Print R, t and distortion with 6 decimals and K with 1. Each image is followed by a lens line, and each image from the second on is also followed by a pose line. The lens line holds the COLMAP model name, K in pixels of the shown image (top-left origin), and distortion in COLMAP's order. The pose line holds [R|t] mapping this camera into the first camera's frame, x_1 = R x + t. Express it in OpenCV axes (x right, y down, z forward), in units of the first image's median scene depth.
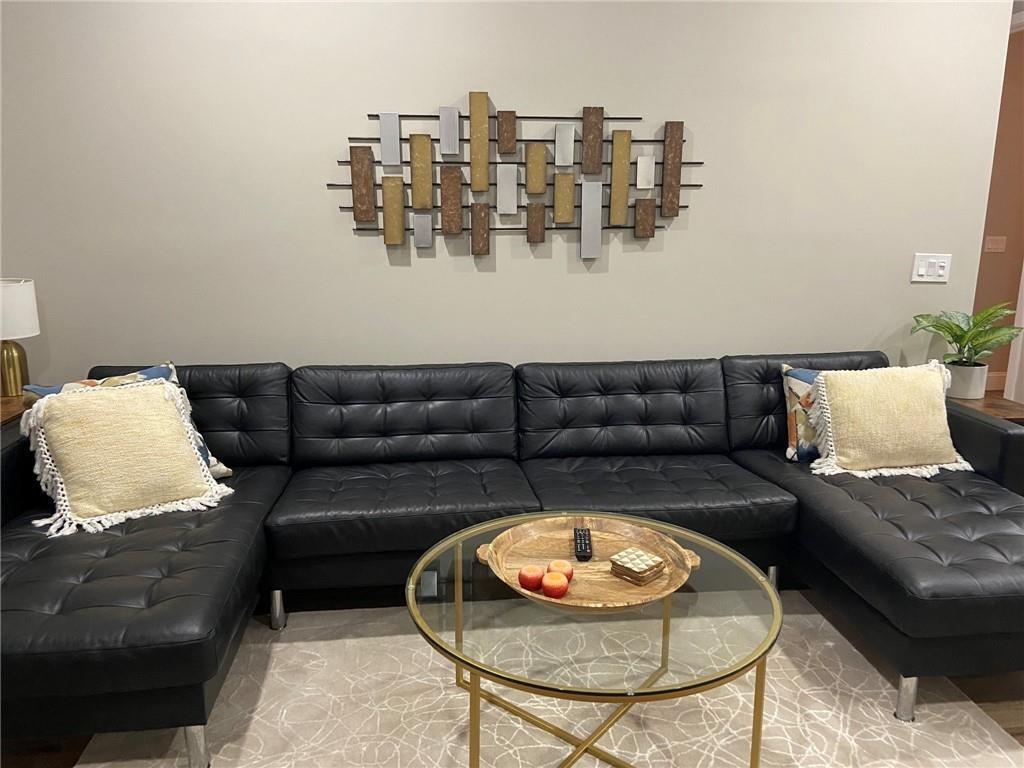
lens RADIAL K [[782.1, 0, 510.2], [0, 782.1, 390.0], [0, 0, 1]] dist [0.051863, -0.013319]
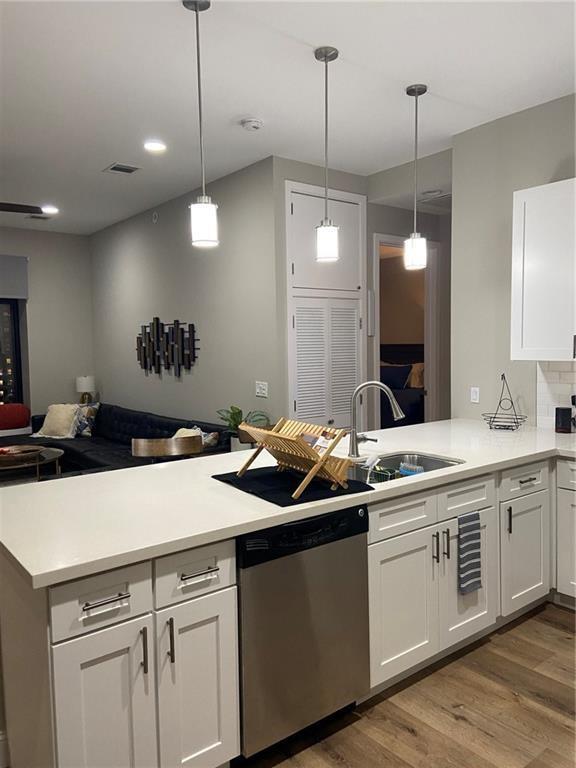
lens RADIAL K [[586.6, 0, 286.6], [0, 586.6, 384.1], [0, 0, 1]] dist [0.051863, -0.013319]
pose [[0.526585, 0.051216, -0.848578, 1.930162], [-0.173133, 0.983725, -0.048065, -0.114969], [0.832306, 0.172227, 0.526882, 0.301745]]
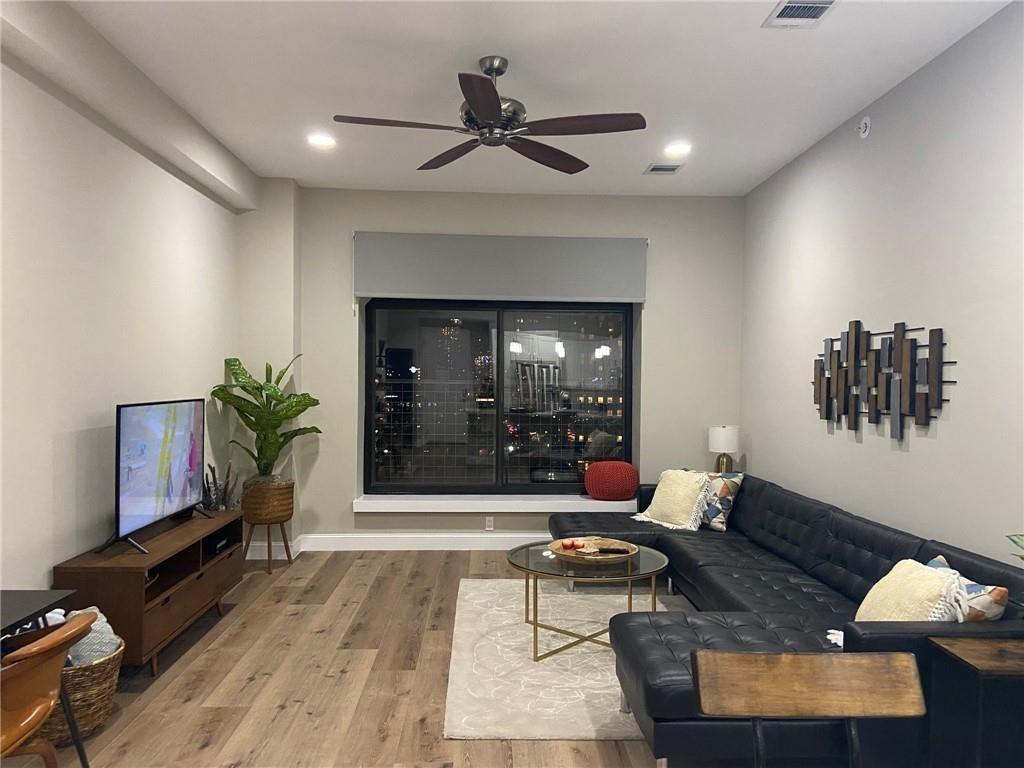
lens RADIAL K [[782.1, 0, 509.4], [0, 782.1, 390.5], [0, 0, 1]] dist [0.051863, -0.013319]
pose [[-0.075390, 0.011134, -0.997092, 1.402641], [-0.228944, 0.973032, 0.028176, -0.139926], [0.970516, 0.230403, -0.070808, 0.489223]]
